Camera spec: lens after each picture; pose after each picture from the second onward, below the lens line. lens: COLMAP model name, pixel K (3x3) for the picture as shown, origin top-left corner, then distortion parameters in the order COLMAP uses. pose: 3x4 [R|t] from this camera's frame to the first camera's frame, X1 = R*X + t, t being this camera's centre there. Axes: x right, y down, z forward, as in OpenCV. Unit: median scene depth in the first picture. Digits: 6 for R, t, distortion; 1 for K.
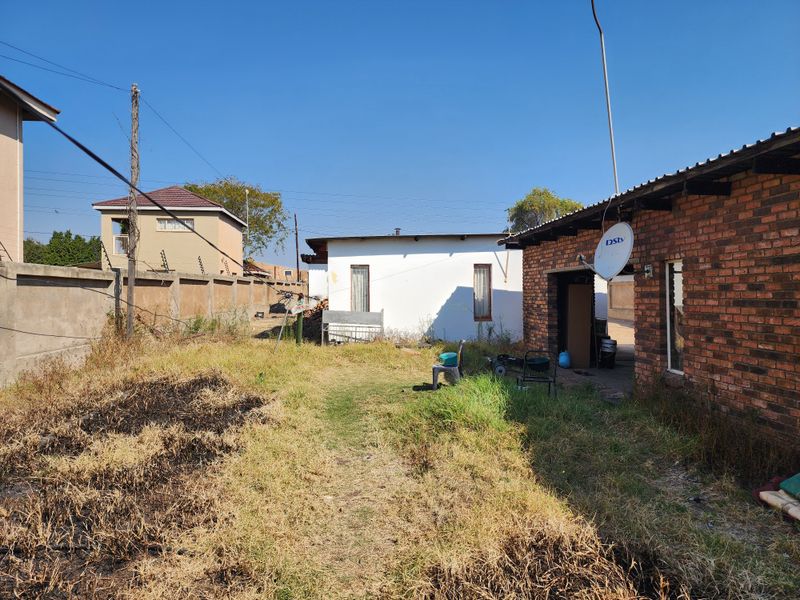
lens RADIAL K [[495.0, 0, 397.8], [0, 495.0, 294.8], [0, 0, 1]] dist [-0.002579, -0.001614]
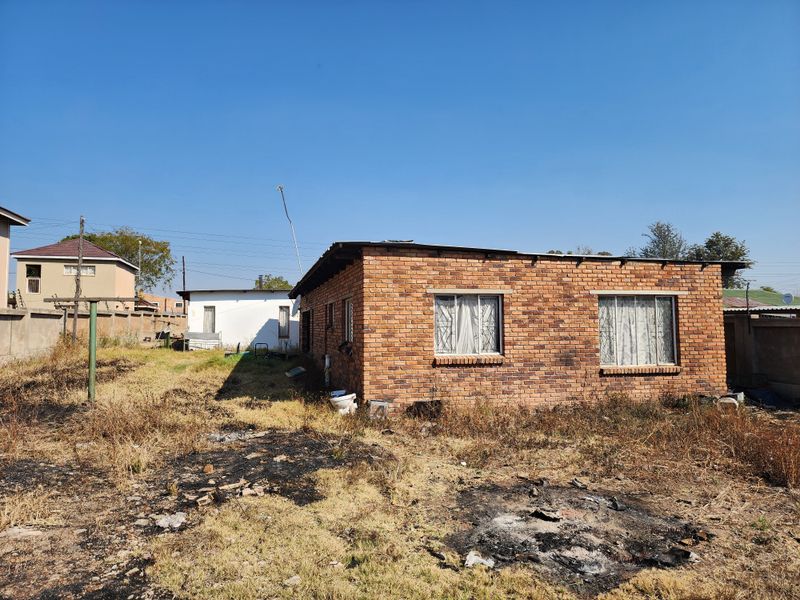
lens RADIAL K [[495.0, 0, 397.8], [0, 495.0, 294.8], [0, 0, 1]] dist [-0.002579, -0.001614]
pose [[0.981615, 0.011970, 0.190496, 0.140071], [0.000320, 0.997927, -0.064353, 0.006810], [-0.190871, 0.063231, 0.979577, -0.484600]]
